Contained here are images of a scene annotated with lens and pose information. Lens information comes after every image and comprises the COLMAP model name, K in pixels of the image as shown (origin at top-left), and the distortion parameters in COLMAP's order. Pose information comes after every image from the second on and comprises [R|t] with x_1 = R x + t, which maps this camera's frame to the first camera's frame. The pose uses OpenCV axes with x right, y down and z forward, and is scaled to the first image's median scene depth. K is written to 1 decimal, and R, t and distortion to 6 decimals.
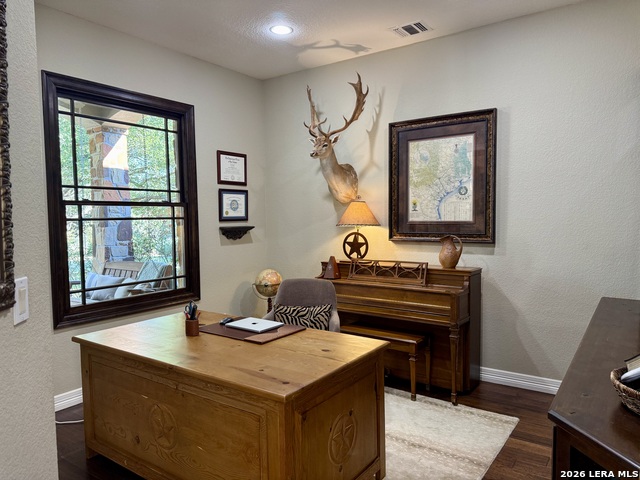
lens RADIAL K [[447.8, 0, 320.3], [0, 447.8, 242.5], [0, 0, 1]] dist [0.004633, -0.000836]
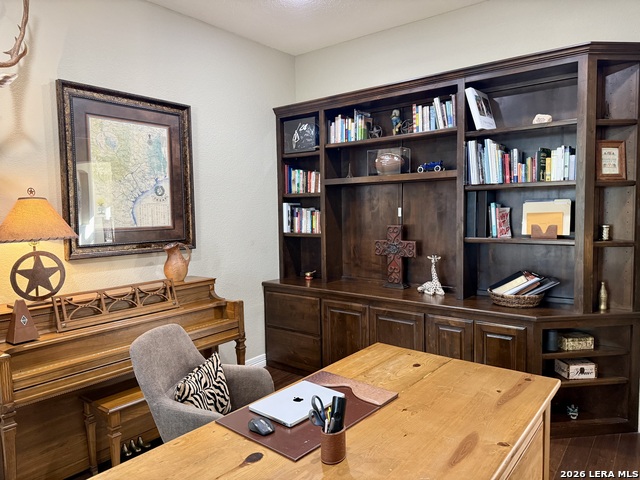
lens RADIAL K [[447.8, 0, 320.3], [0, 447.8, 237.0], [0, 0, 1]] dist [0.004633, -0.000836]
pose [[0.046524, -0.047325, 0.997795, -0.510506], [0.075889, 0.996158, 0.043709, -0.041445], [-0.996030, 0.073688, 0.049937, 0.647087]]
